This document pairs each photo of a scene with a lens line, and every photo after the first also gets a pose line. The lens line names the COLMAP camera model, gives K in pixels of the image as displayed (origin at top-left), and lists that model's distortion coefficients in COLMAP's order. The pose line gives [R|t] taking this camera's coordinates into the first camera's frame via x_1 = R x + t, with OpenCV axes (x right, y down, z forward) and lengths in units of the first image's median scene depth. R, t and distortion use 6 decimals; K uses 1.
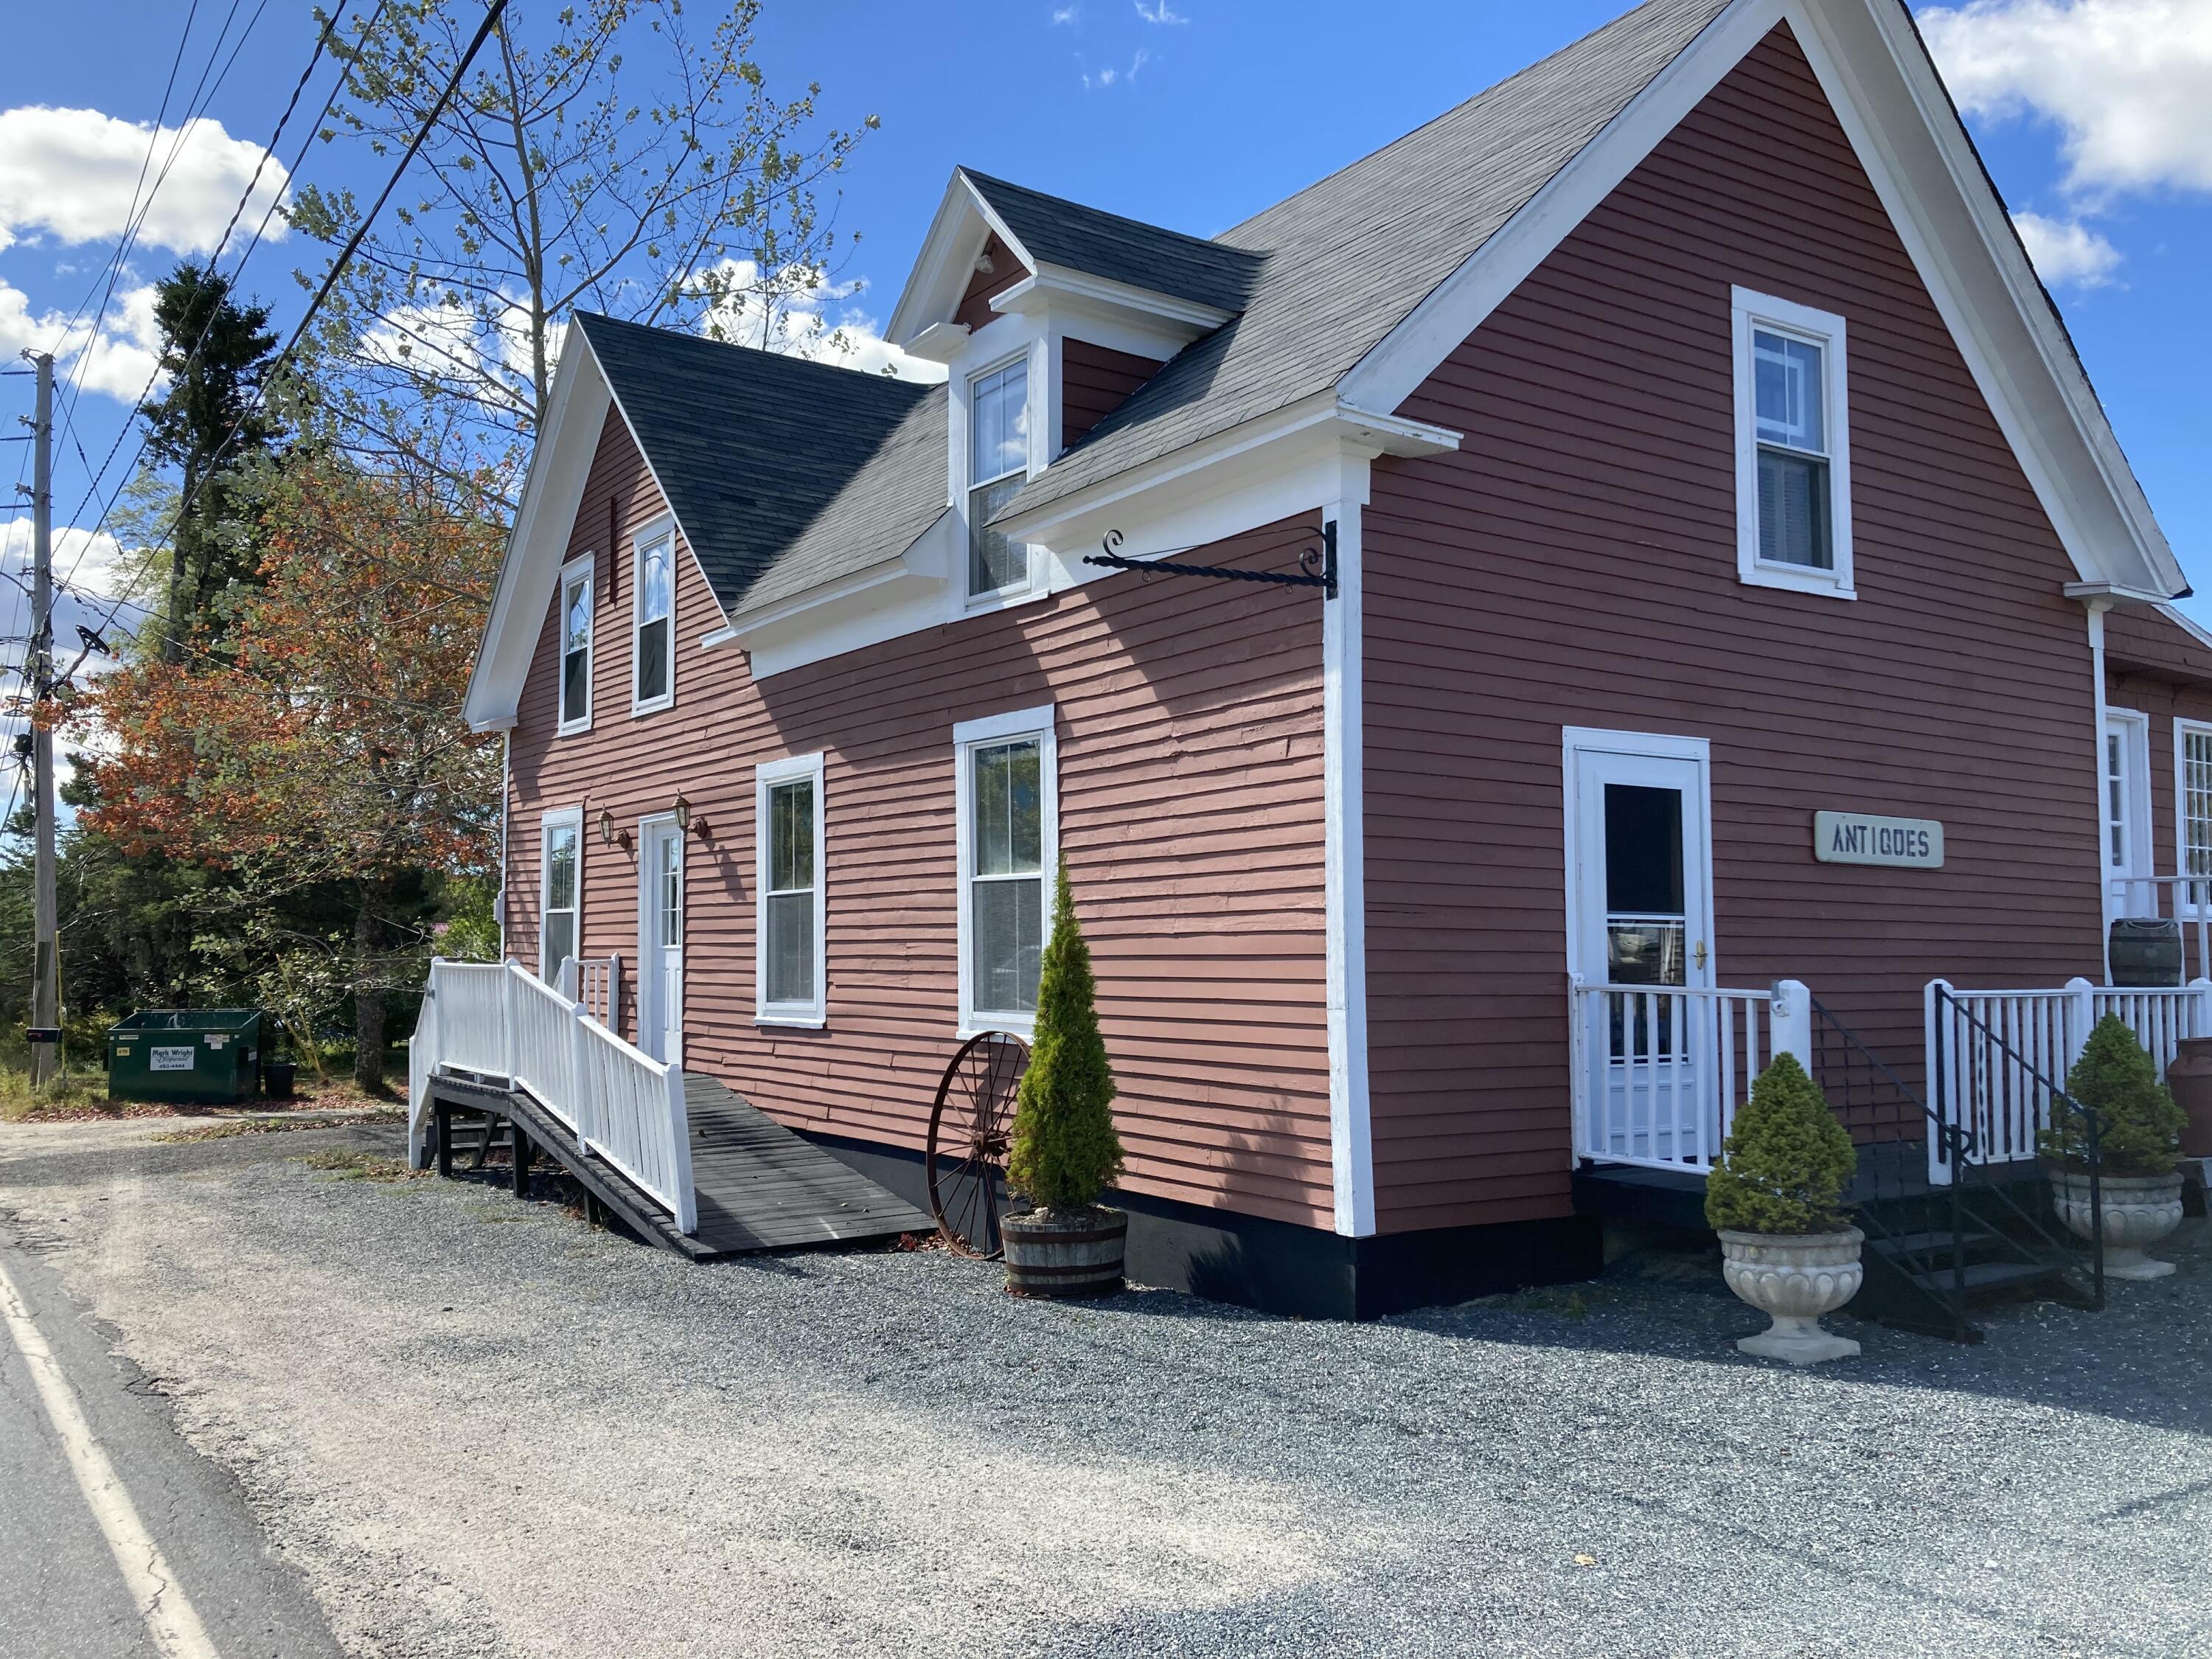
lens RADIAL K [[1764.5, 0, 1162.4], [0, 1764.5, 834.2], [0, 0, 1]] dist [0.118788, -0.273825]
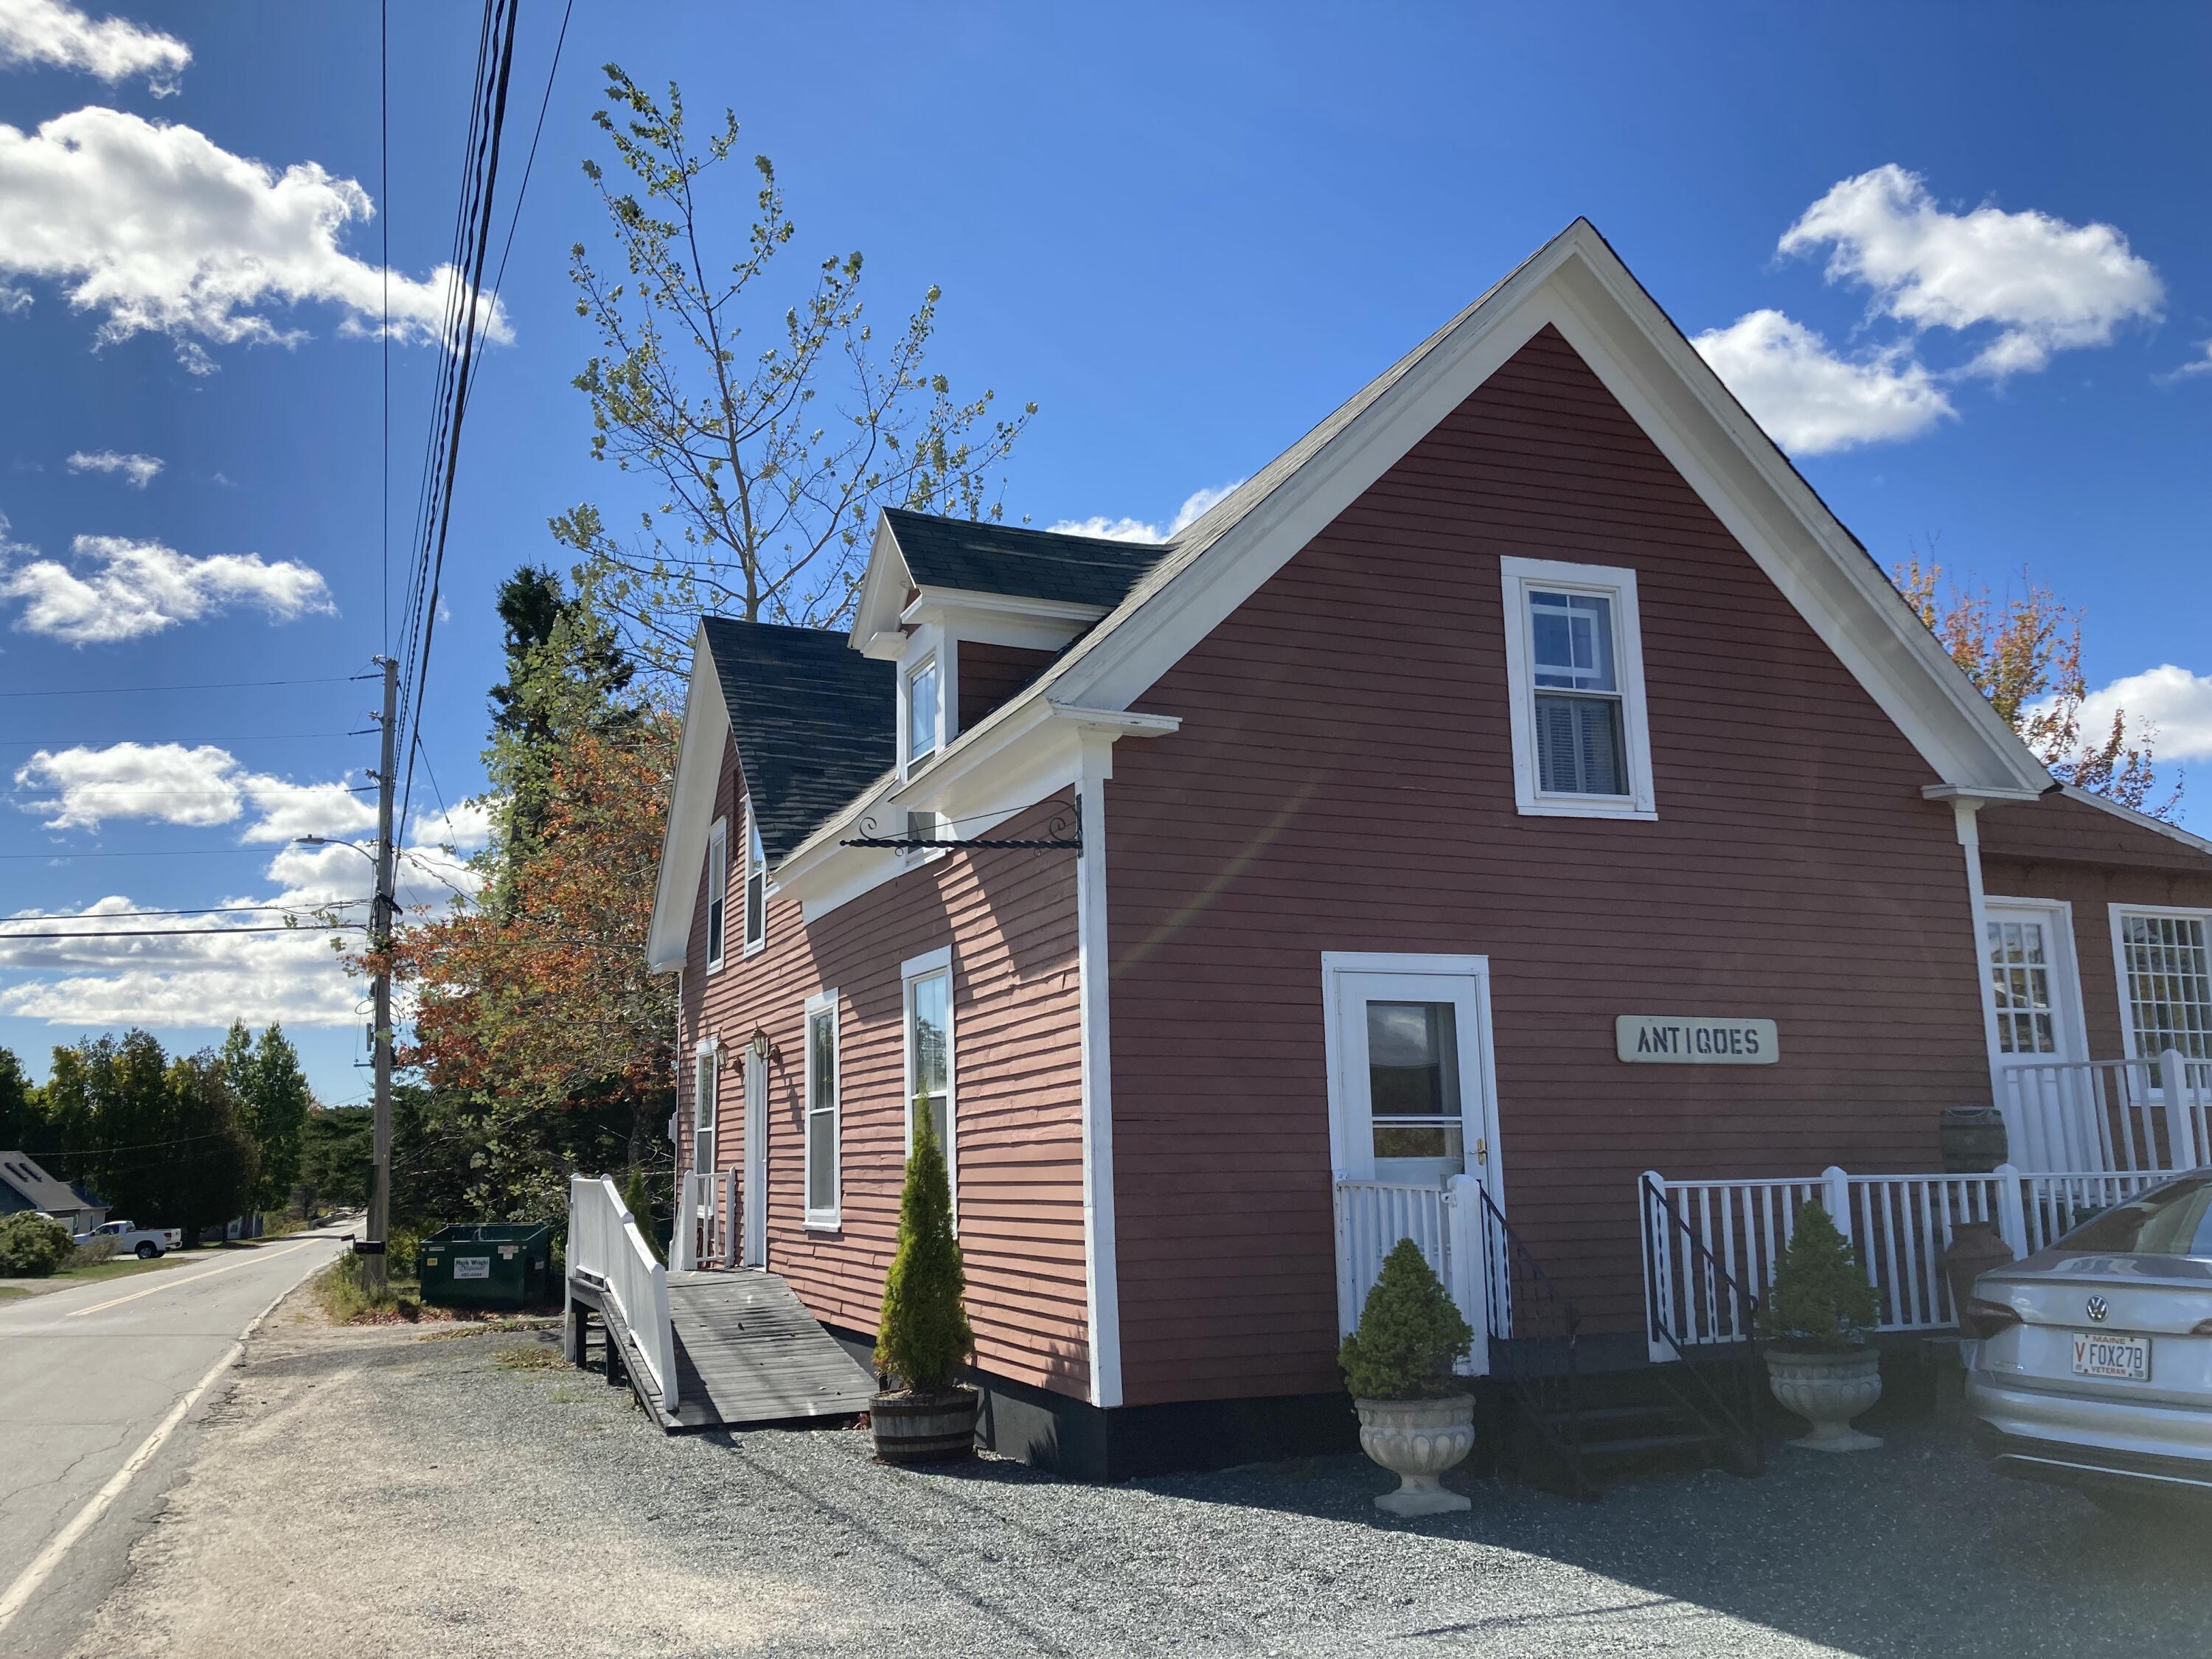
lens RADIAL K [[1783.3, 0, 1168.2], [0, 1783.3, 825.4], [0, 0, 1]] dist [0.123577, -0.437609]
pose [[0.980132, -0.055026, -0.190562, 0.304721], [0.032737, 0.992450, -0.118200, -0.007439], [0.195628, 0.109613, 0.974533, -0.134045]]
